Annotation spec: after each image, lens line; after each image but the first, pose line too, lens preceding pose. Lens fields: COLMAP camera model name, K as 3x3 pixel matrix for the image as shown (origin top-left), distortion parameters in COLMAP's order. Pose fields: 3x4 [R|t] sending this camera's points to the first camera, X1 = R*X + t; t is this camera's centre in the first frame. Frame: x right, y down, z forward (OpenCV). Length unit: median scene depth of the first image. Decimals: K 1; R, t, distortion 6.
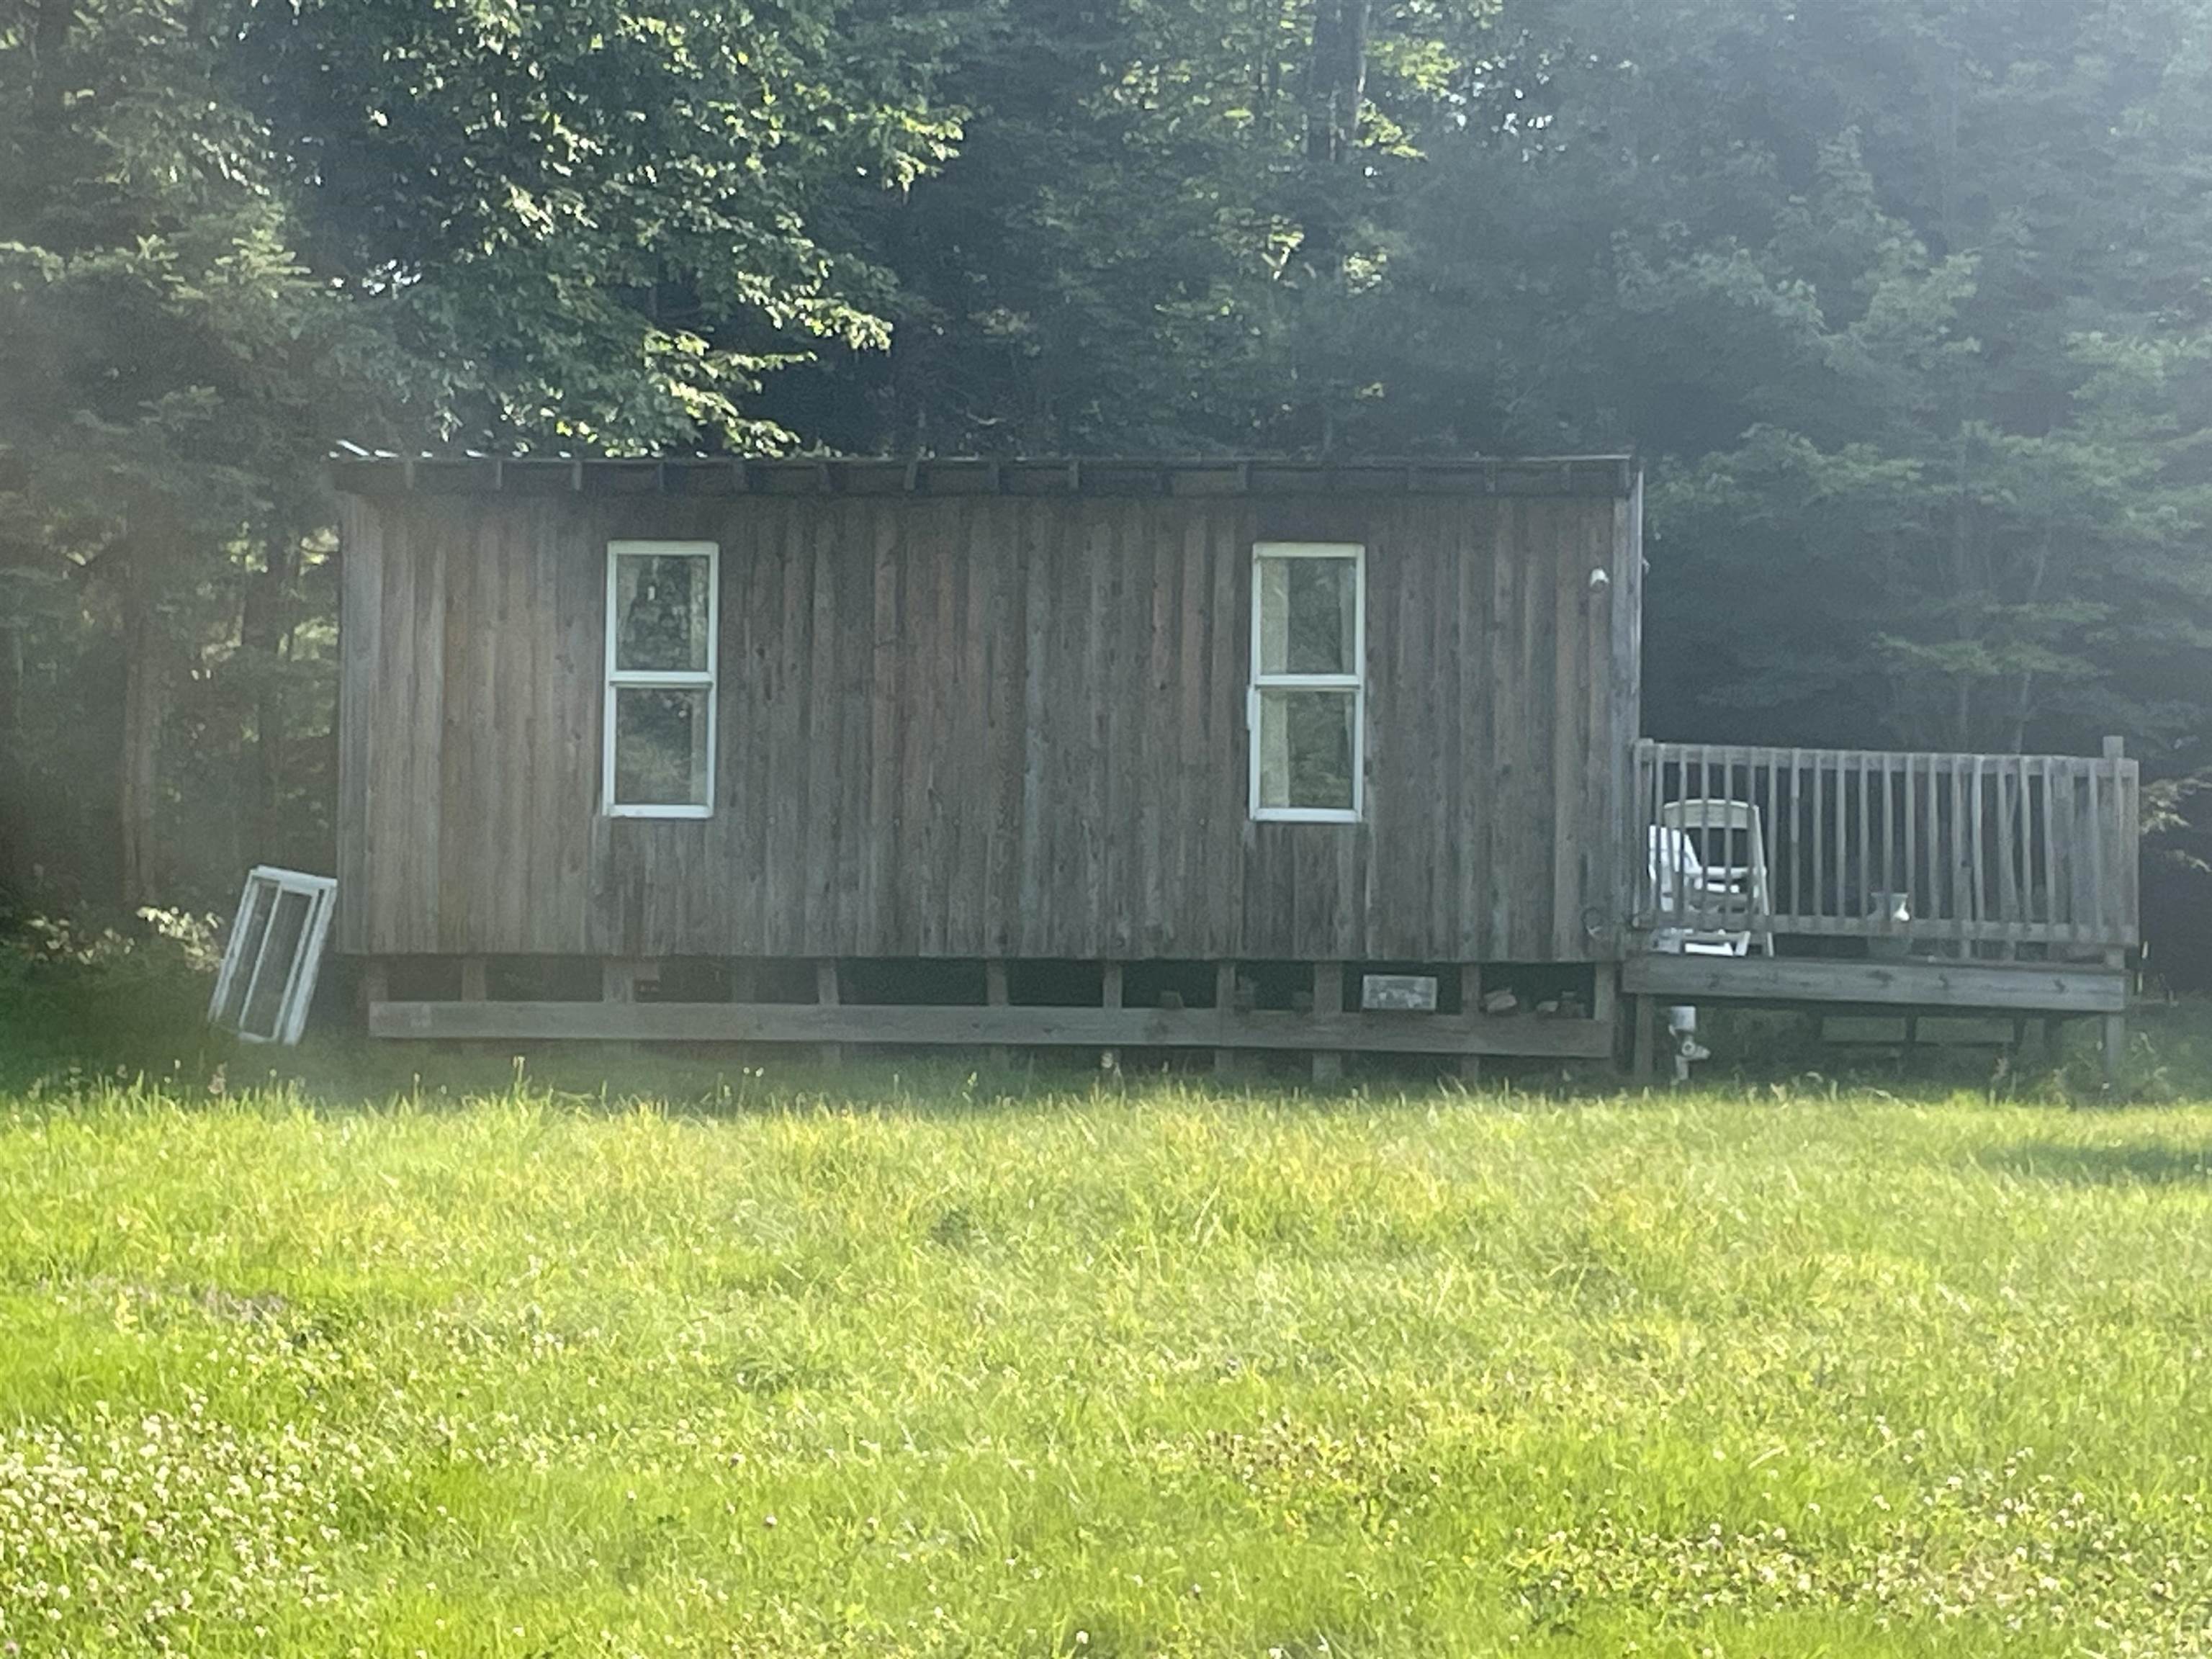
lens RADIAL K [[5235.3, 0, 1106.0], [0, 5235.3, 829.5], [0, 0, 1]] dist [0.068853, -0.689922]
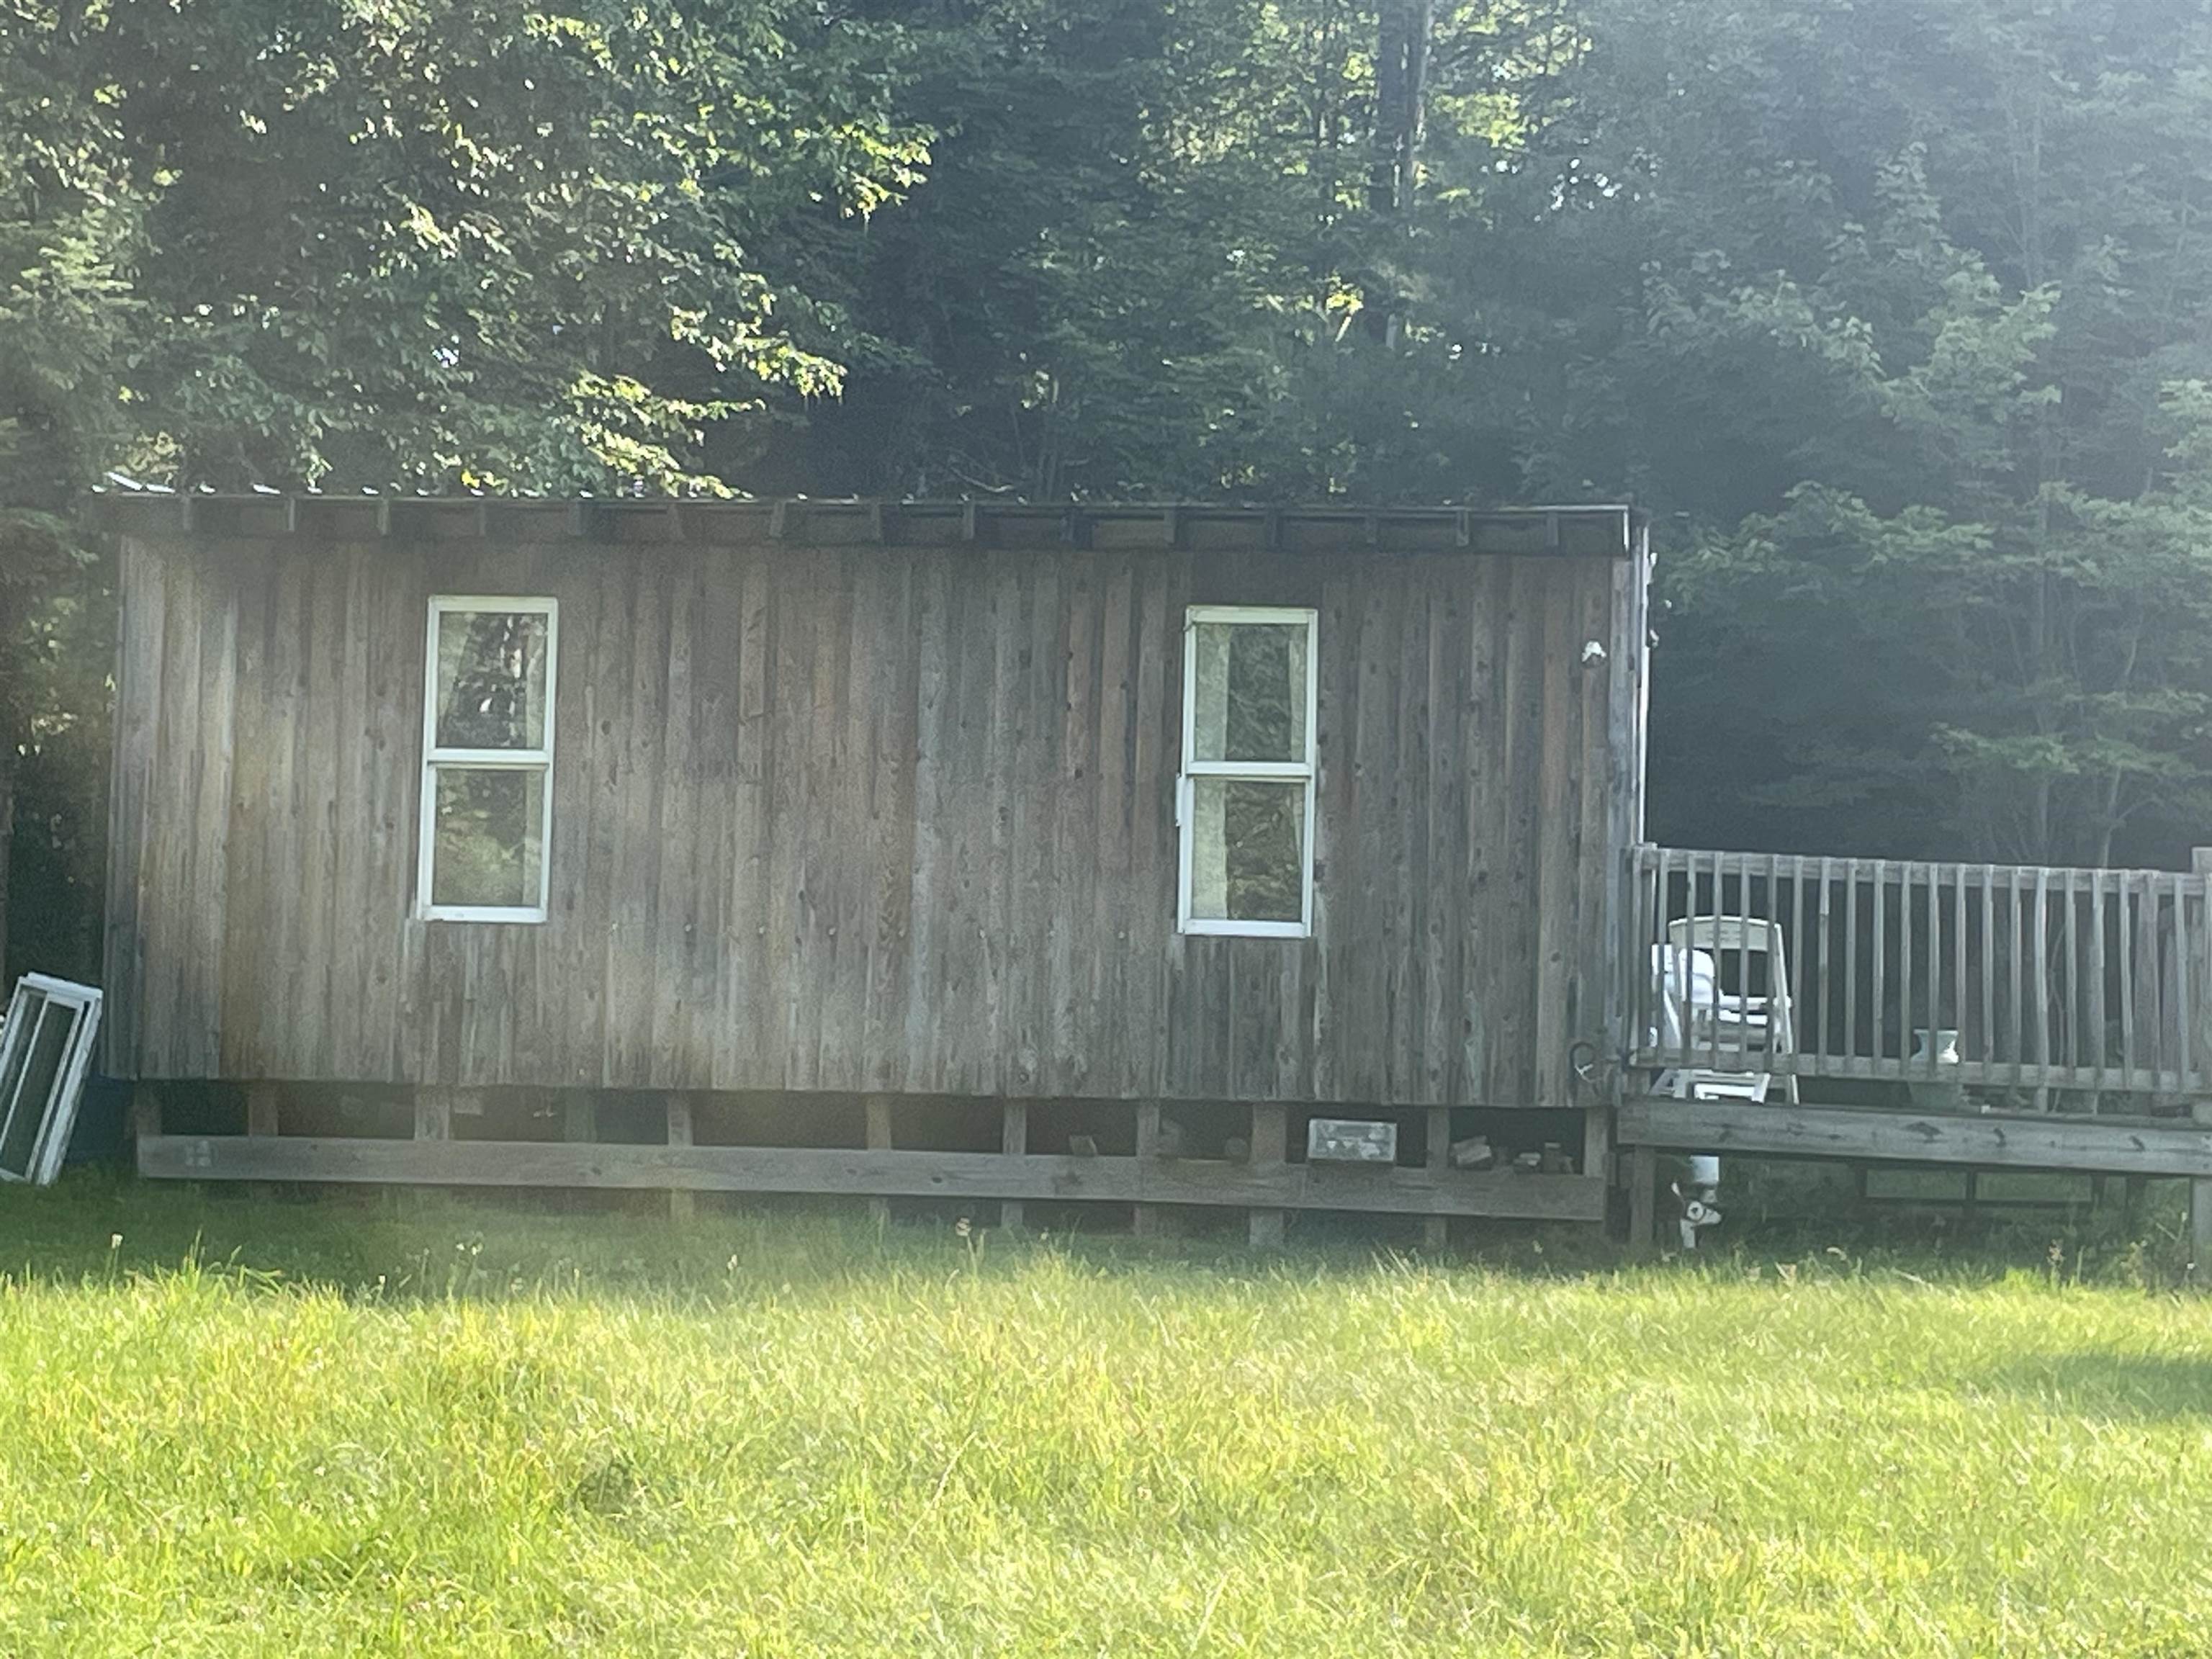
lens RADIAL K [[5376.5, 0, 1108.5], [0, 5376.5, 777.1], [0, 0, 1]] dist [0.069354, -0.556195]
pose [[0.999775, 0.011875, -0.017559, 0.030666], [-0.012366, 0.999528, -0.028108, -0.002458], [0.017216, 0.028319, 0.999451, 0.129928]]
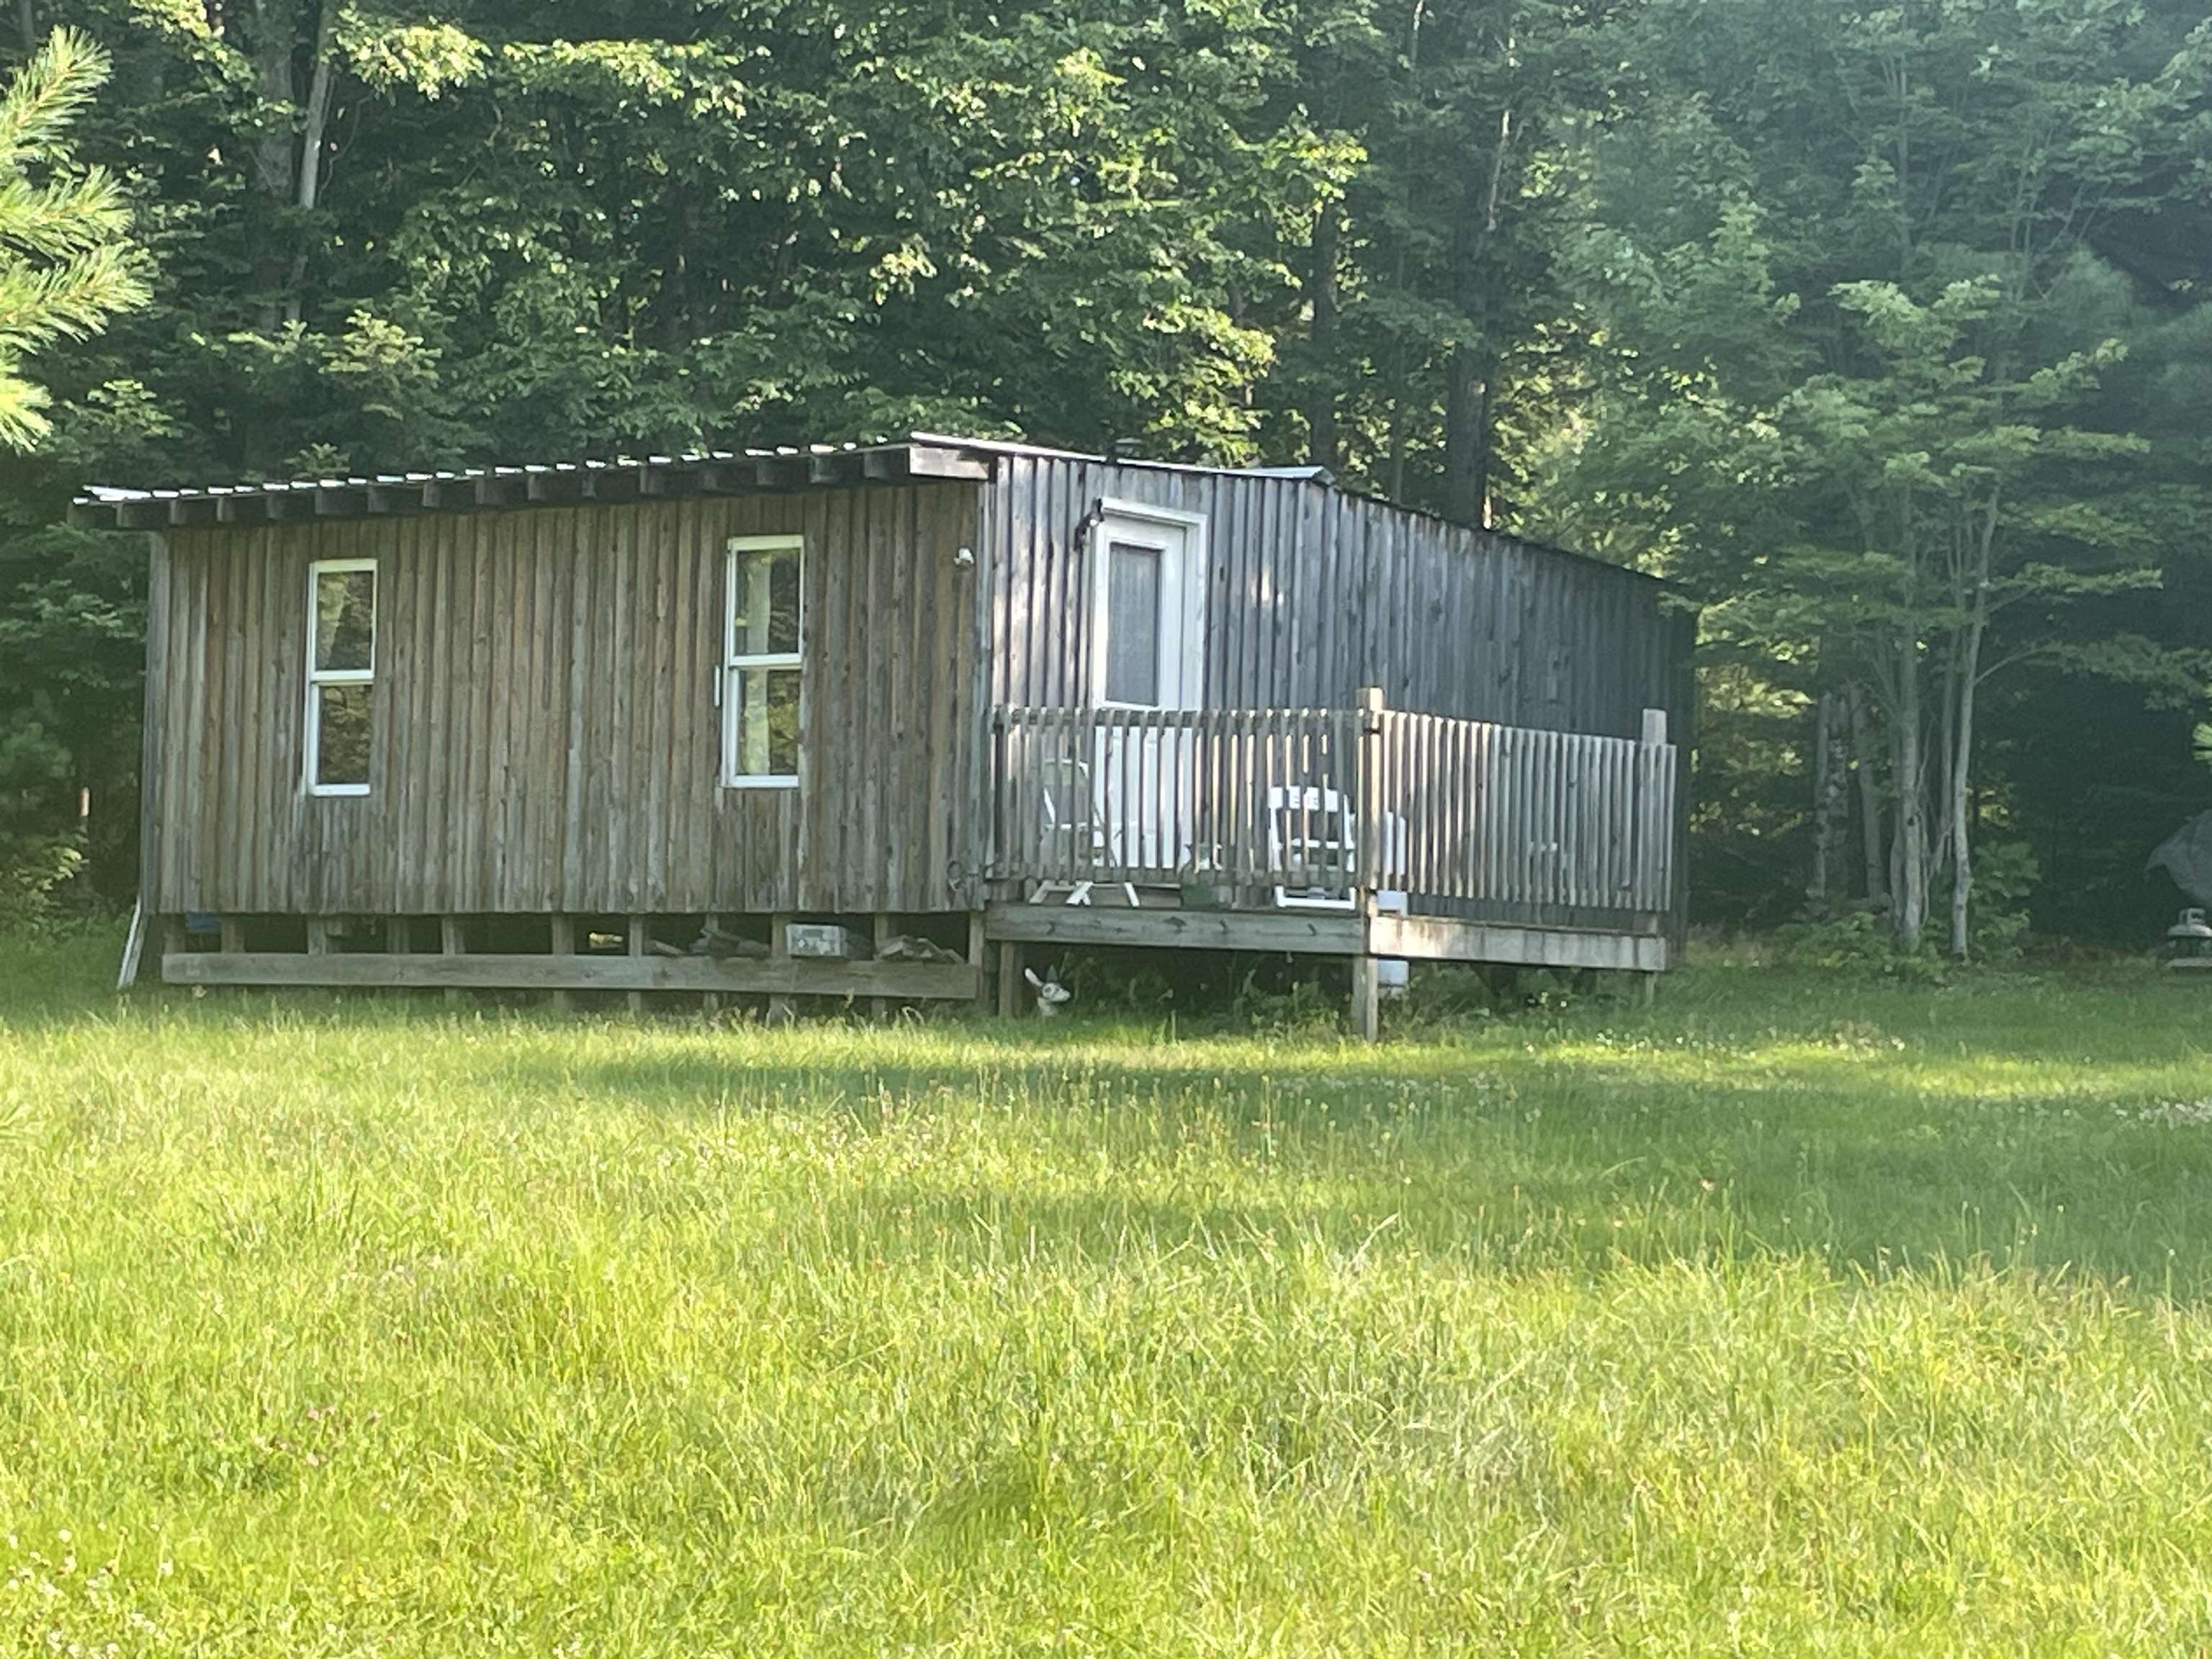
lens RADIAL K [[5235.3, 0, 1106.0], [0, 5235.3, 829.5], [0, 0, 1]] dist [0.068853, -0.689922]
pose [[0.845159, -0.018091, -0.534208, 0.682432], [0.026503, 0.999616, 0.008077, 0.000369], [0.533857, -0.020984, 0.845314, 0.096189]]
